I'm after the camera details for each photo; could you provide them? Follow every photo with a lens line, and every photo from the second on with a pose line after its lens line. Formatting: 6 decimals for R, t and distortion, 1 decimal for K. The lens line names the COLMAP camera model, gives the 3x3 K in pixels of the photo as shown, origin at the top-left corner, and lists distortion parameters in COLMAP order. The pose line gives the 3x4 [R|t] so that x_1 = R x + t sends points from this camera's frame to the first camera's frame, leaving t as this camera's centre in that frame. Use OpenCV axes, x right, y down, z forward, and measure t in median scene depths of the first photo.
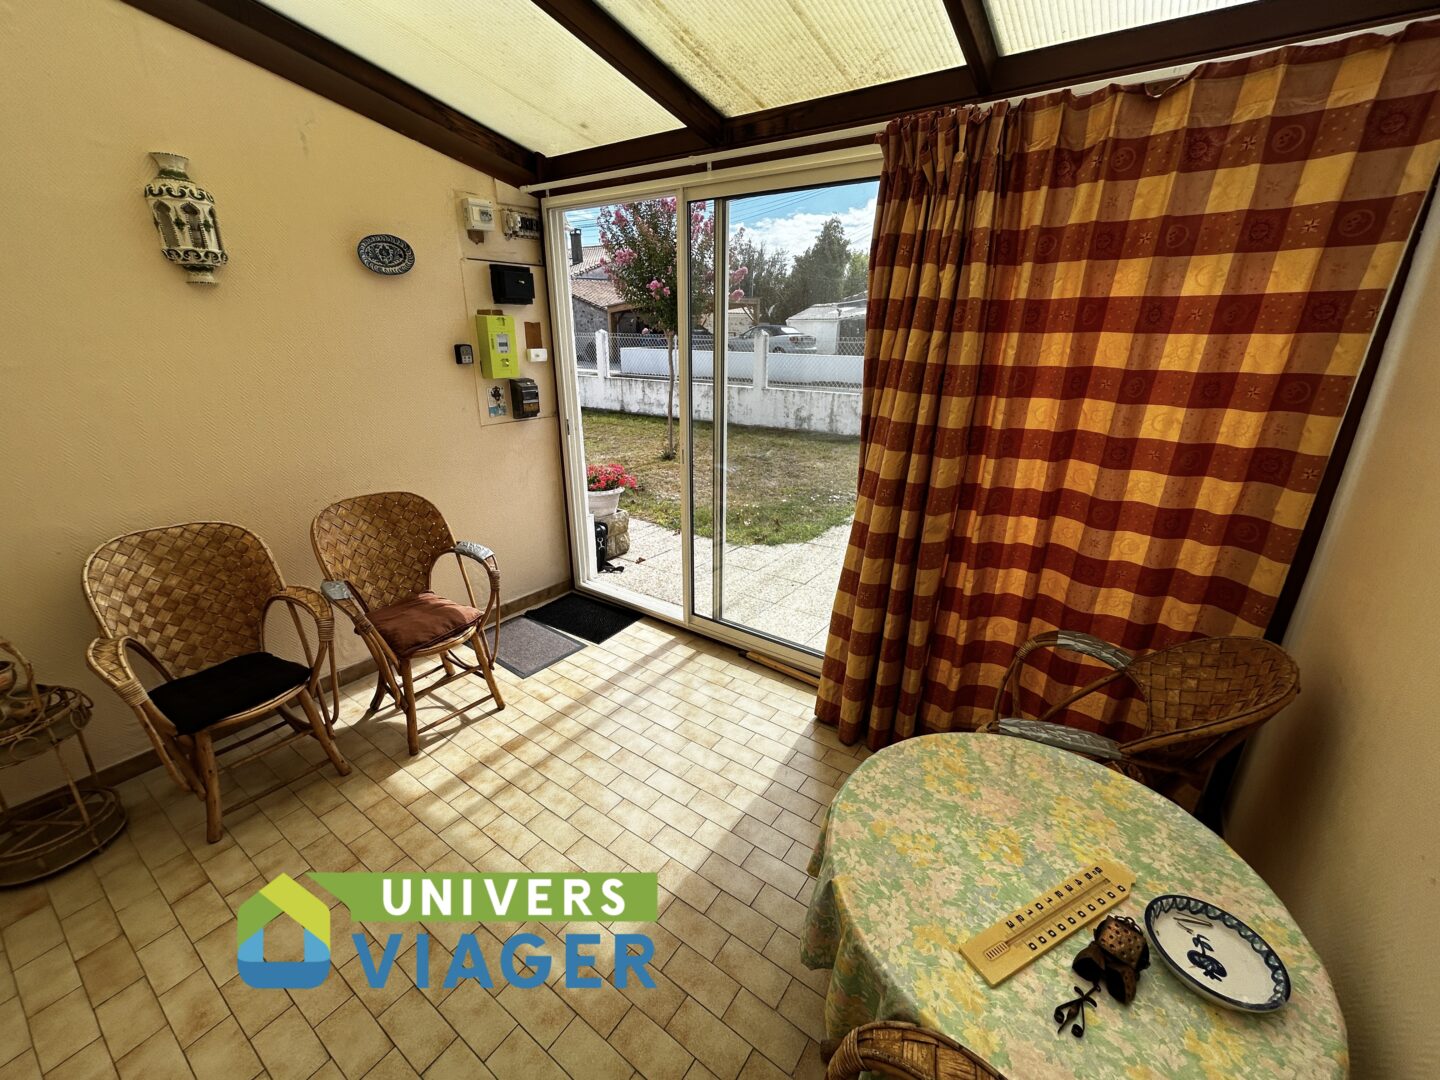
lens RADIAL K [[581.4, 0, 718.2], [0, 581.4, 539.6], [0, 0, 1]] dist [-0.000552, 0.000161]
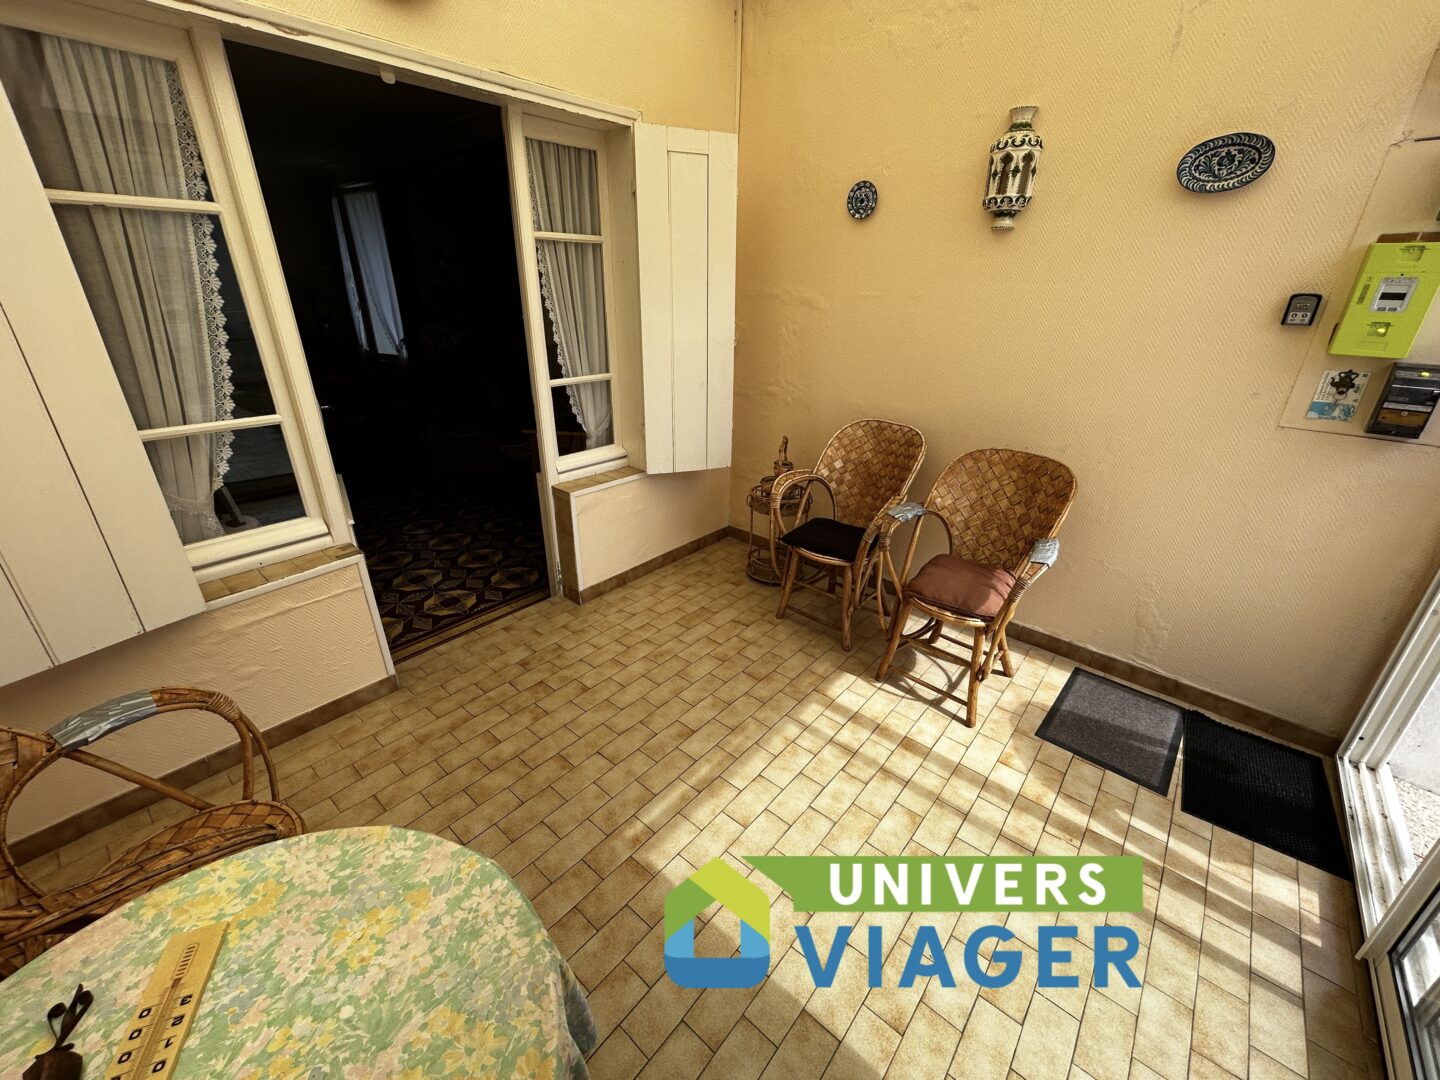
lens RADIAL K [[581.4, 0, 717.9], [0, 581.4, 537.0], [0, 0, 1]] dist [-0.000552, 0.000161]
pose [[-0.095646, 0.388405, -0.916511, 0.365495], [-0.358353, 0.845563, 0.395736, -0.160726], [0.928674, 0.366285, 0.058311, 0.562558]]
